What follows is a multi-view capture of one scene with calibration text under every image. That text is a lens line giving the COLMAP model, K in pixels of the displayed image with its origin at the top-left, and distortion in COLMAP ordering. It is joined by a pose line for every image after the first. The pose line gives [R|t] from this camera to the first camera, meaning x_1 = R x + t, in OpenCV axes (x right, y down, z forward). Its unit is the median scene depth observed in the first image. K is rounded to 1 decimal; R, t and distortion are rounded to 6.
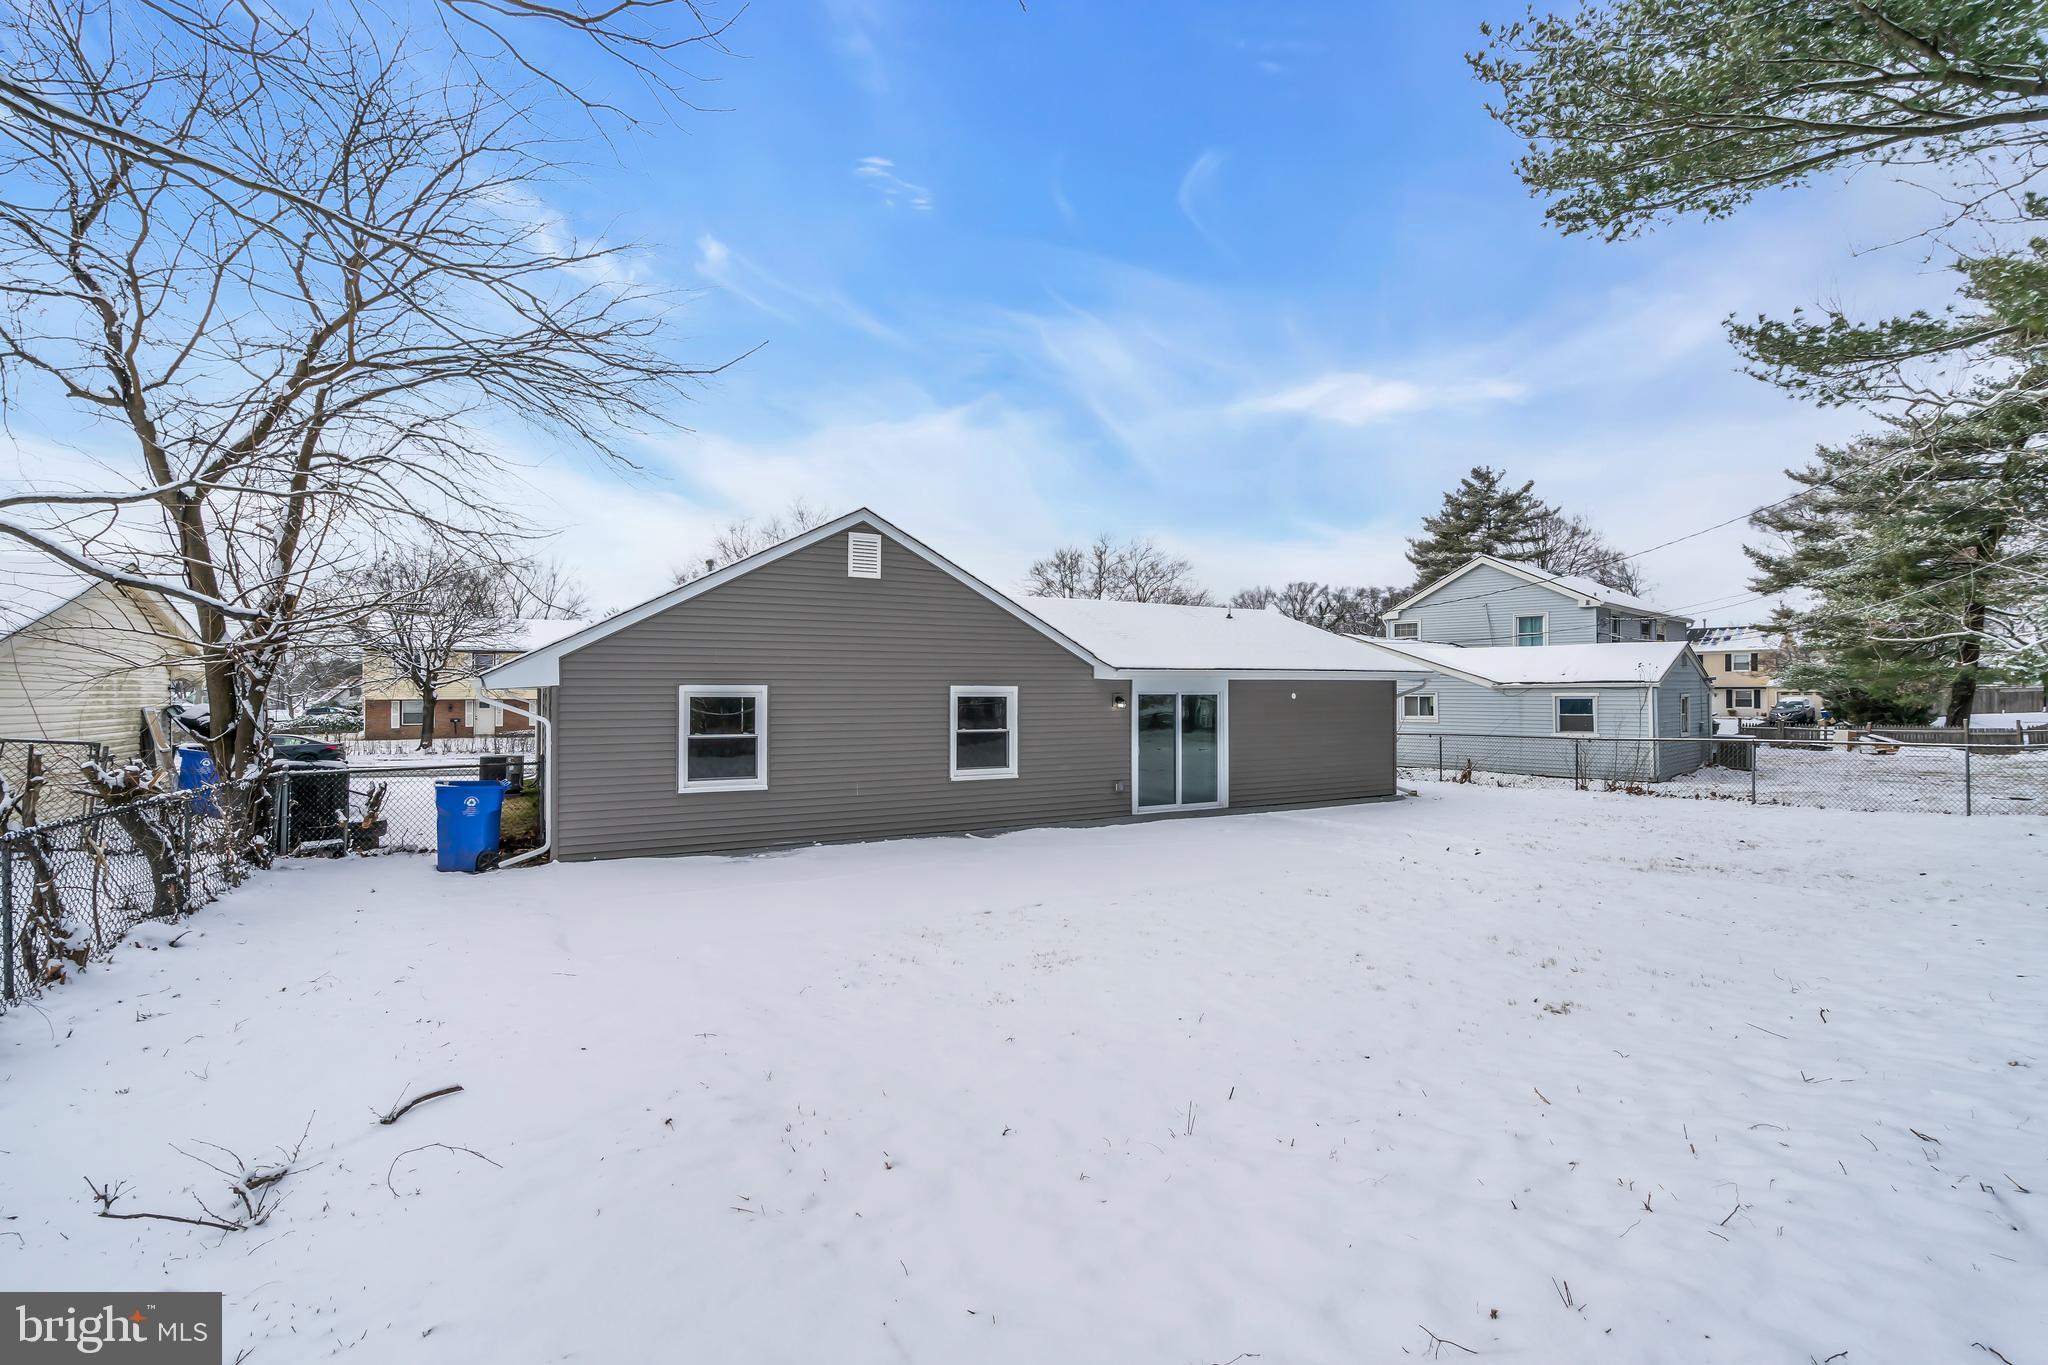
lens RADIAL K [[1030.6, 0, 1028.9], [0, 1030.6, 700.0], [0, 0, 1]] dist [0.001399, 0.000959]
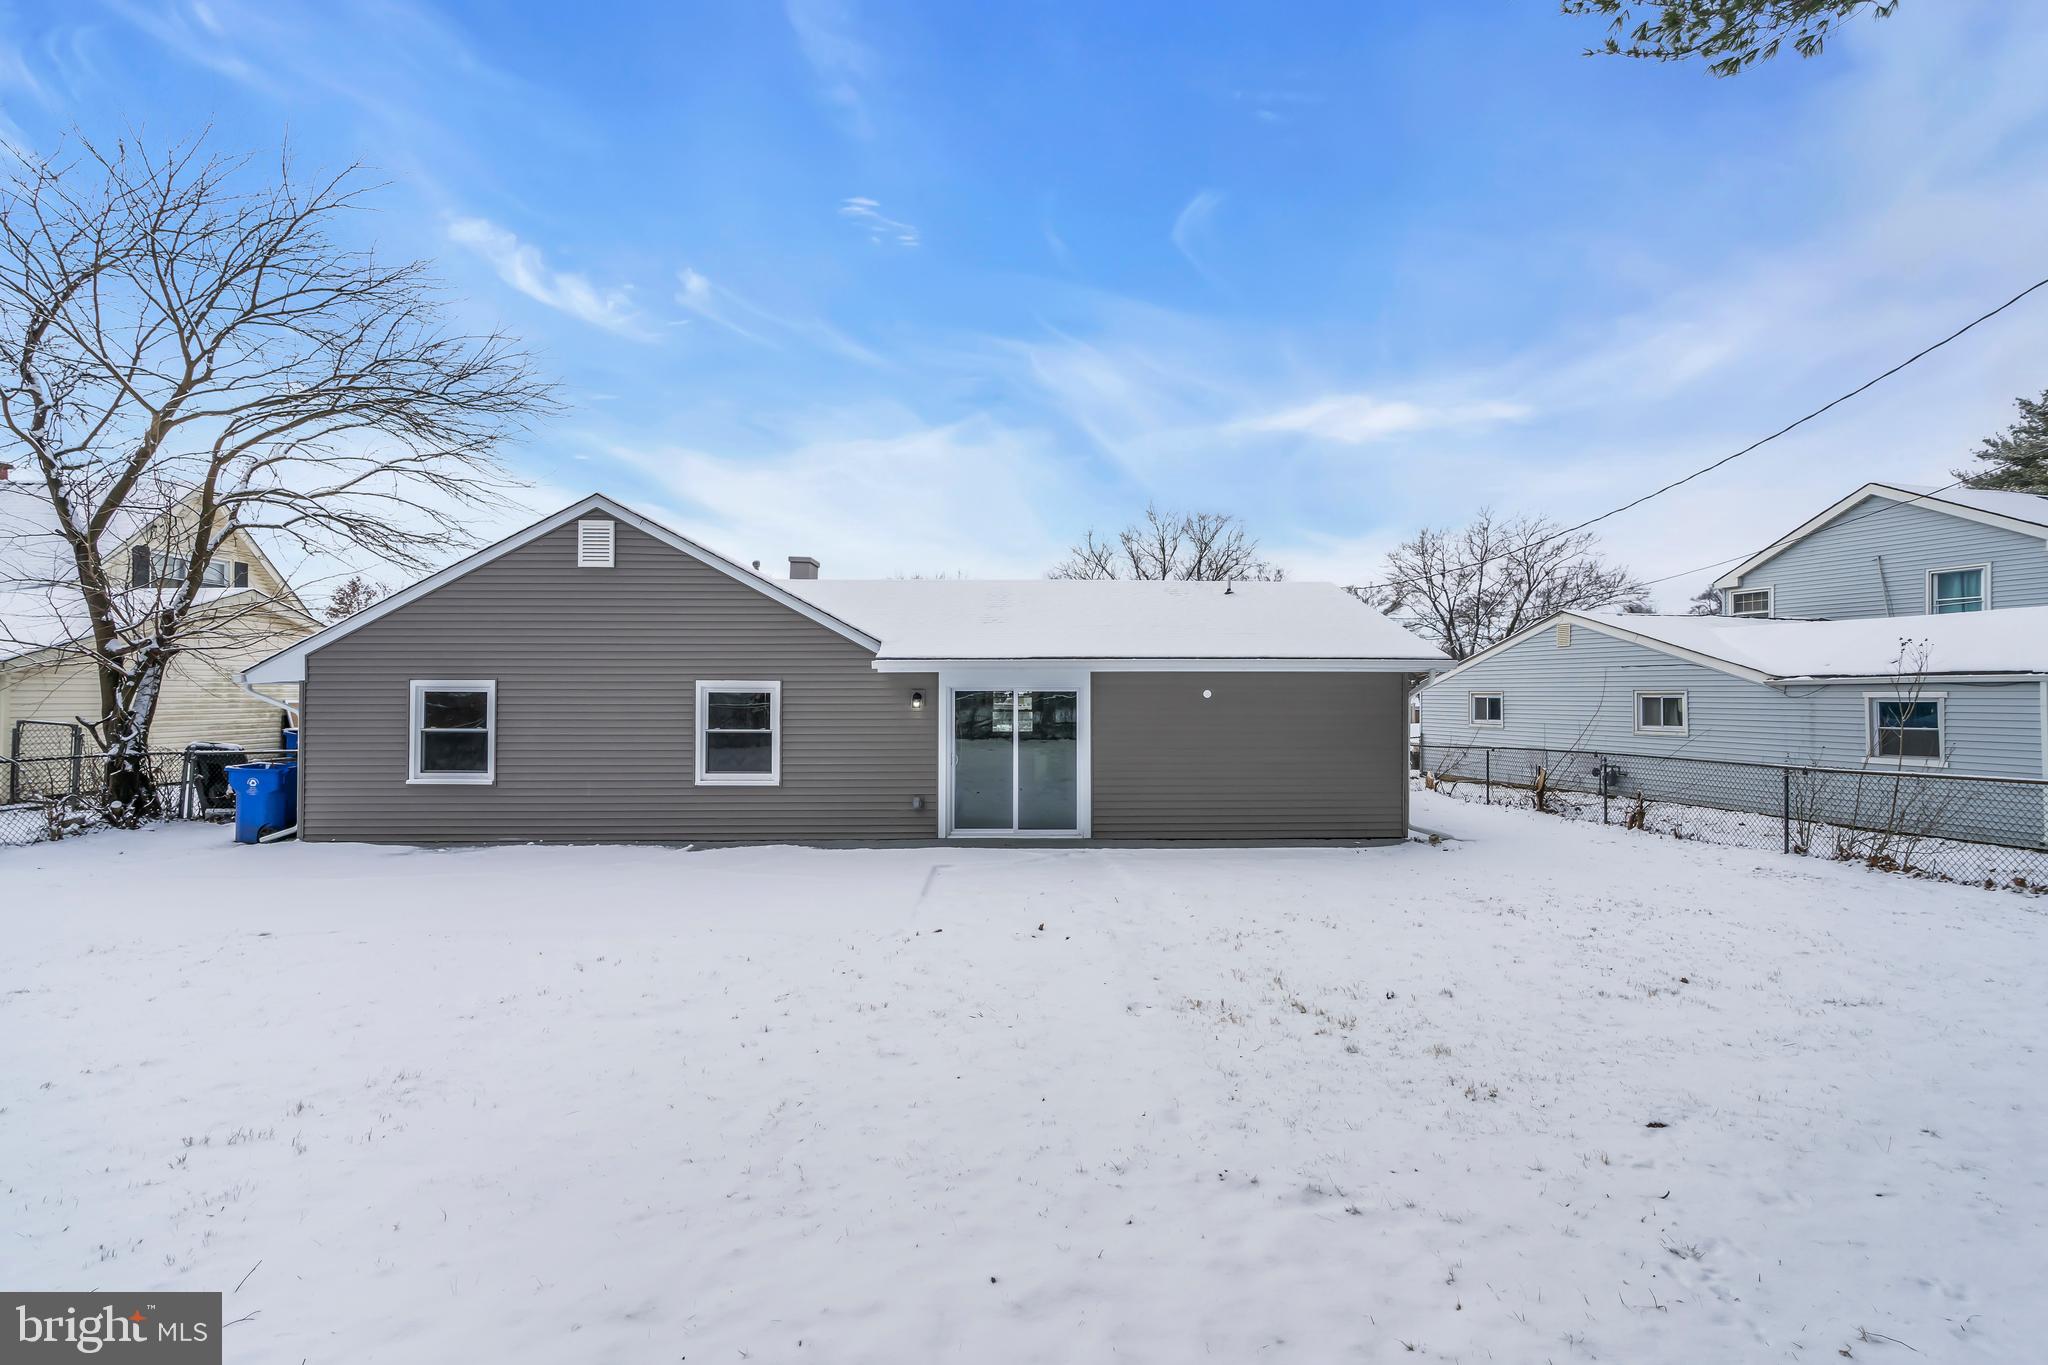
lens RADIAL K [[995.8, 0, 1093.7], [0, 995.8, 683.5], [0, 0, 1]] dist [0.000595, 0.001054]
pose [[0.867181, -0.000544, -0.497992, 0.589566], [-0.006624, 0.999898, -0.012628, -0.002057], [0.497949, 0.014250, 0.867089, 0.366594]]
